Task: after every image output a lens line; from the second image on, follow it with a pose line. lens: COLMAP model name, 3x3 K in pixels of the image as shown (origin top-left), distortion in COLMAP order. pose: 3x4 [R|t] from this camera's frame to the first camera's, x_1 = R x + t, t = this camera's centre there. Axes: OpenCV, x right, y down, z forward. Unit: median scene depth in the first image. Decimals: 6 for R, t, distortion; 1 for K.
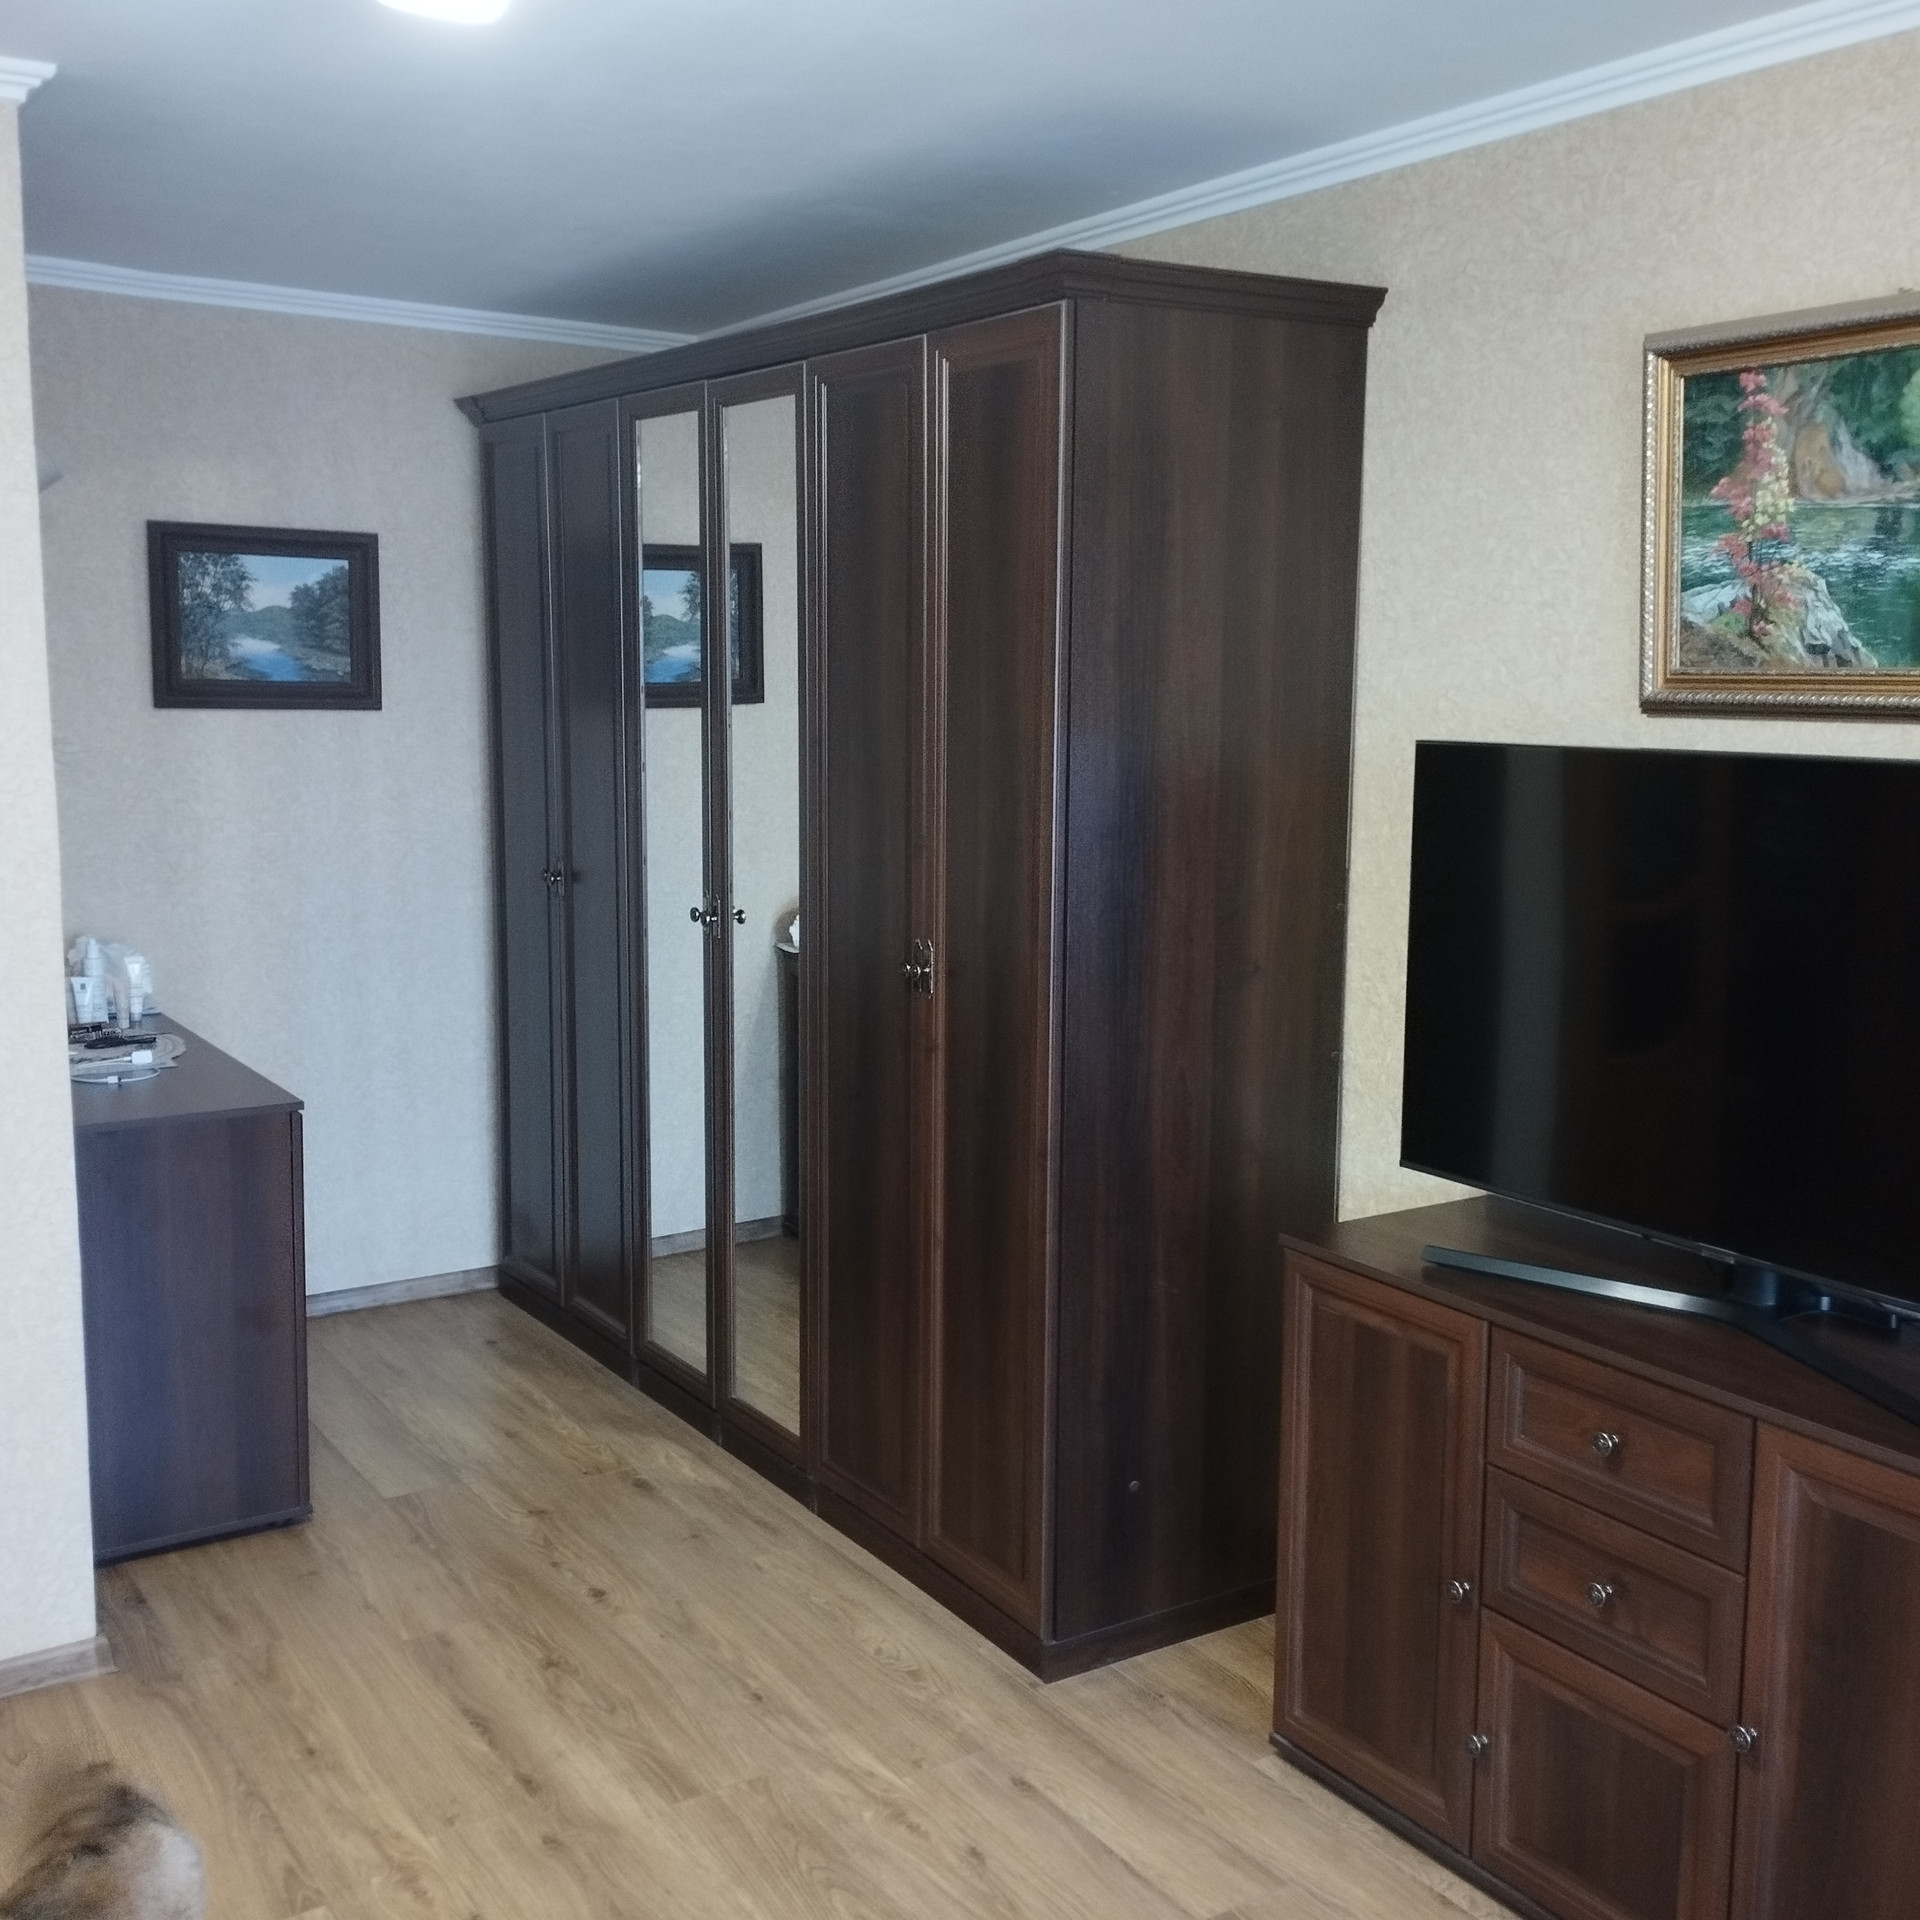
lens RADIAL K [[2090.9, 0, 960.0], [0, 2090.9, 960.0], [0, 0, 1]] dist [0.115093, -0.136026]
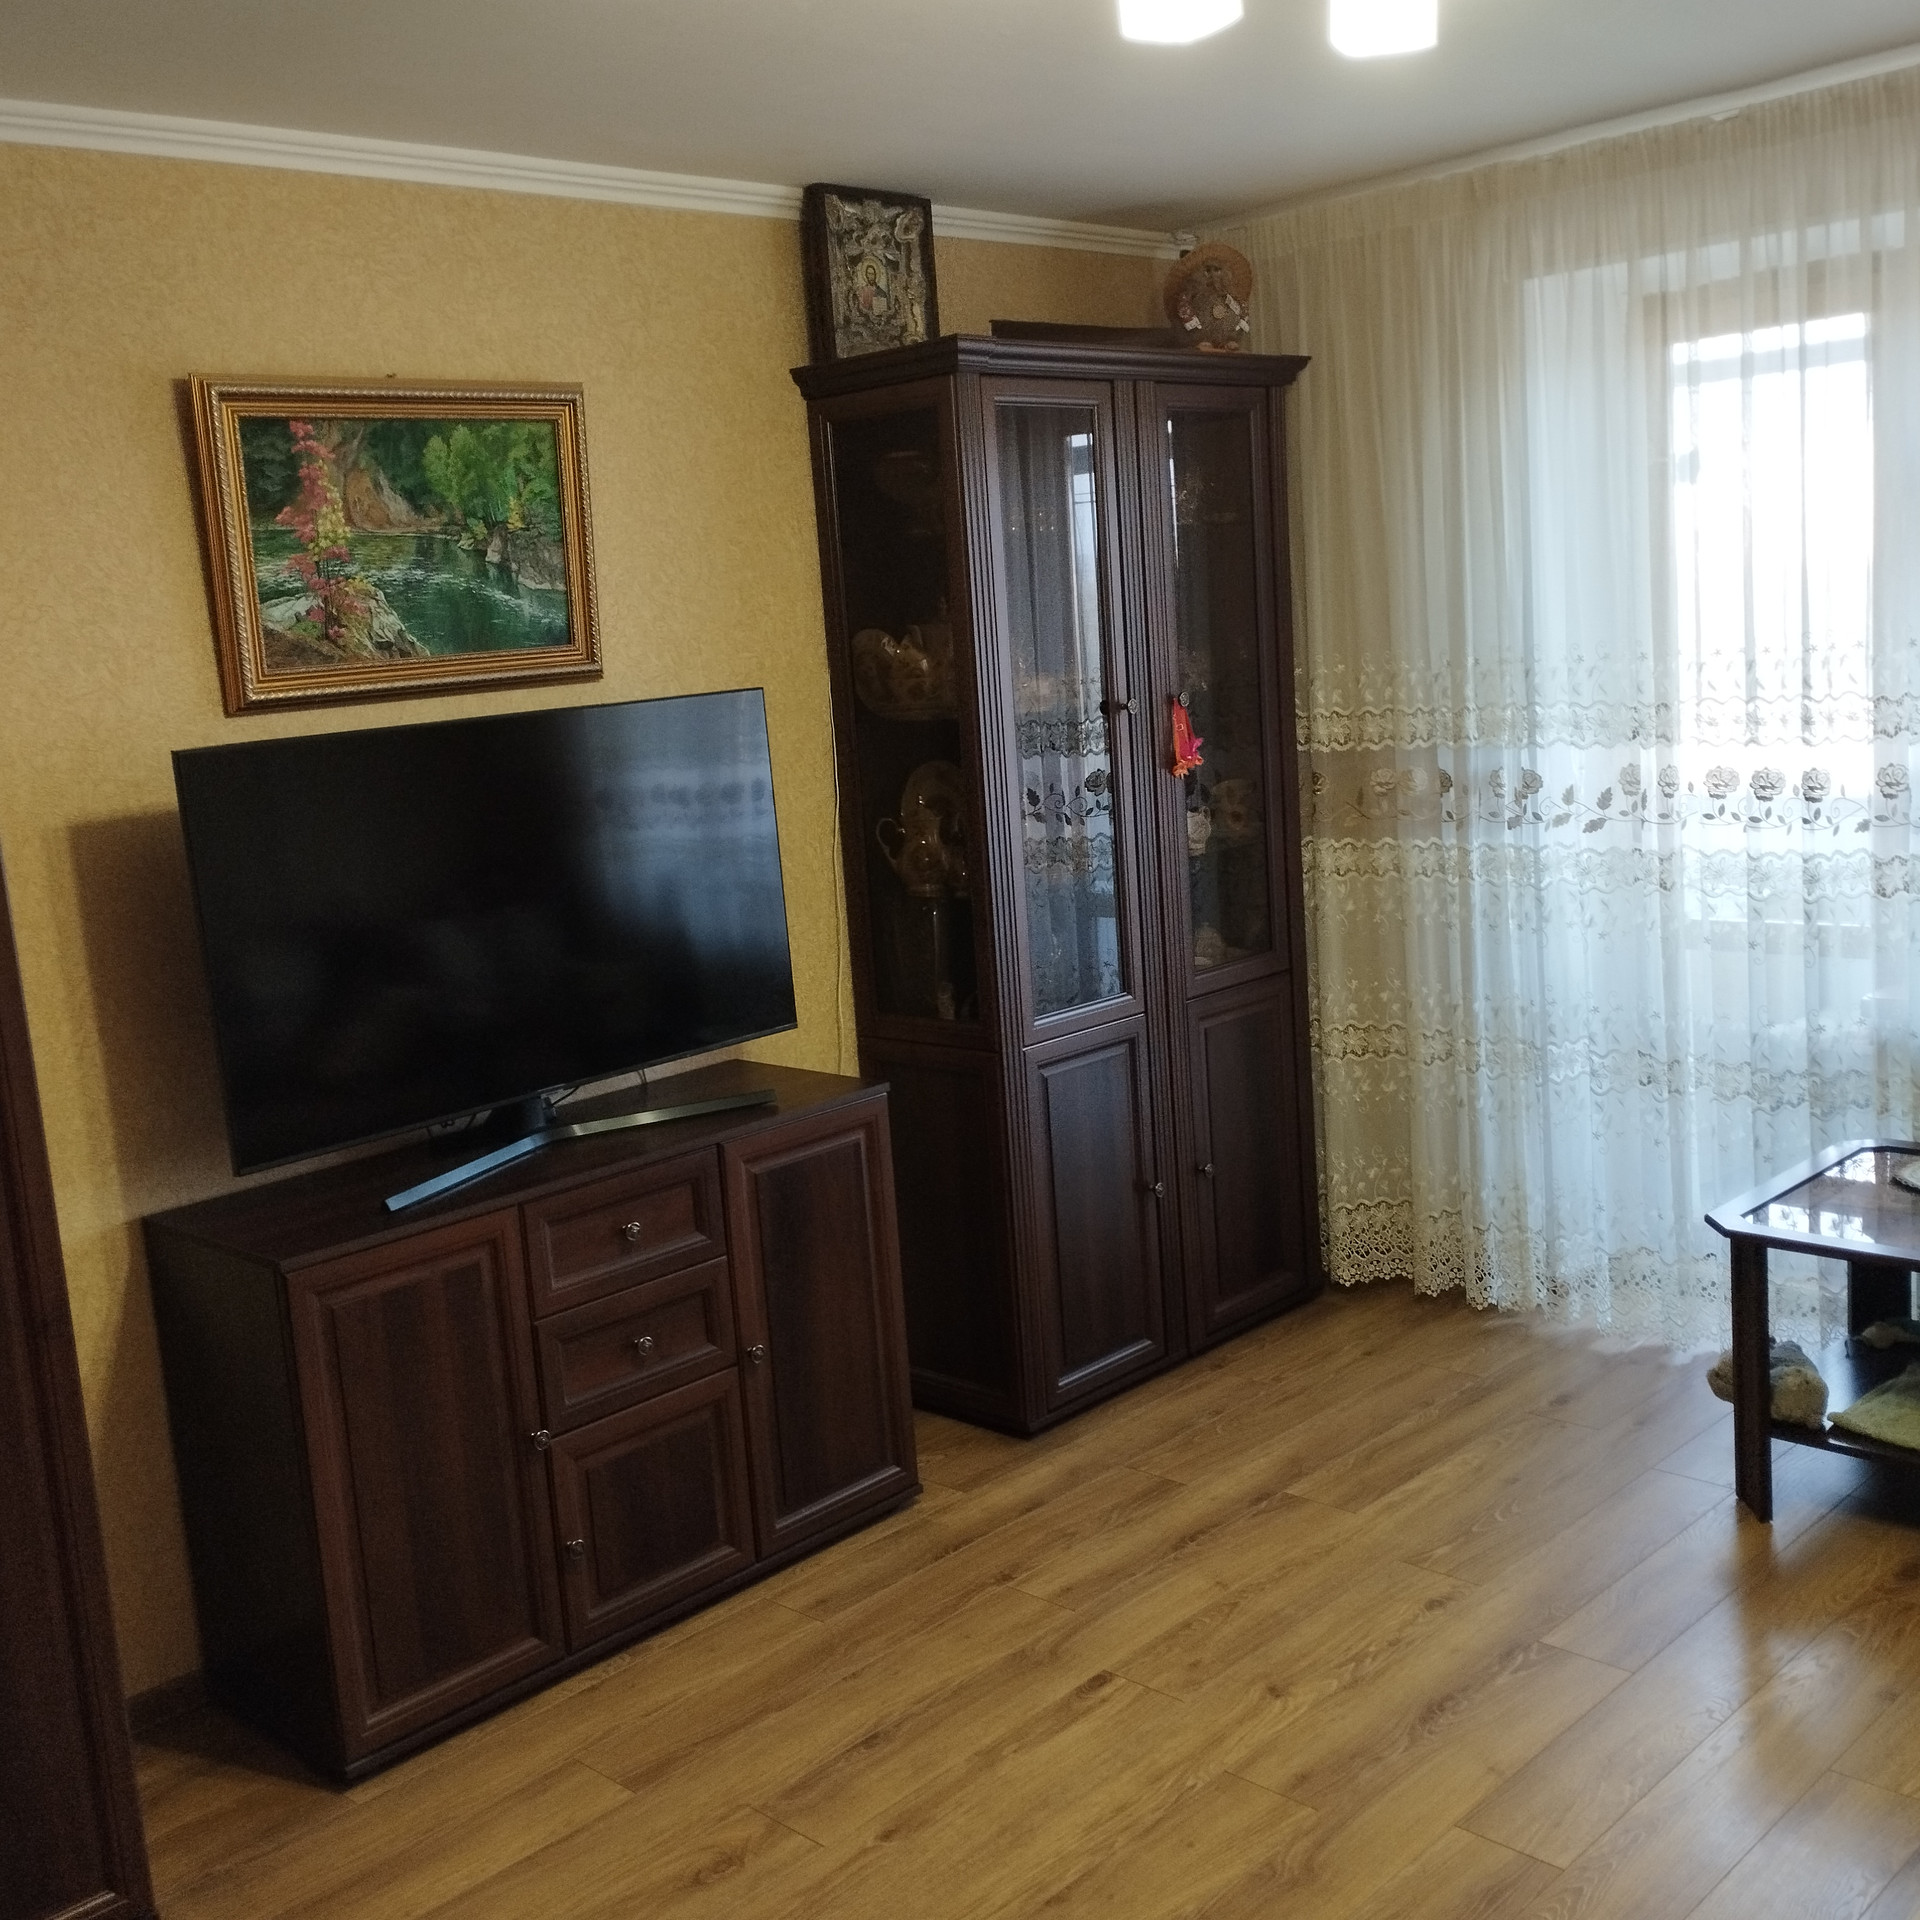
lens RADIAL K [[2090.9, 0, 960.0], [0, 2090.9, 960.0], [0, 0, 1]] dist [0.115093, -0.136026]
pose [[-0.219077, -0.153793, 0.963511, -0.925654], [0.218317, 0.954736, 0.202032, -0.145862], [-0.950970, 0.254611, -0.175585, 0.936810]]
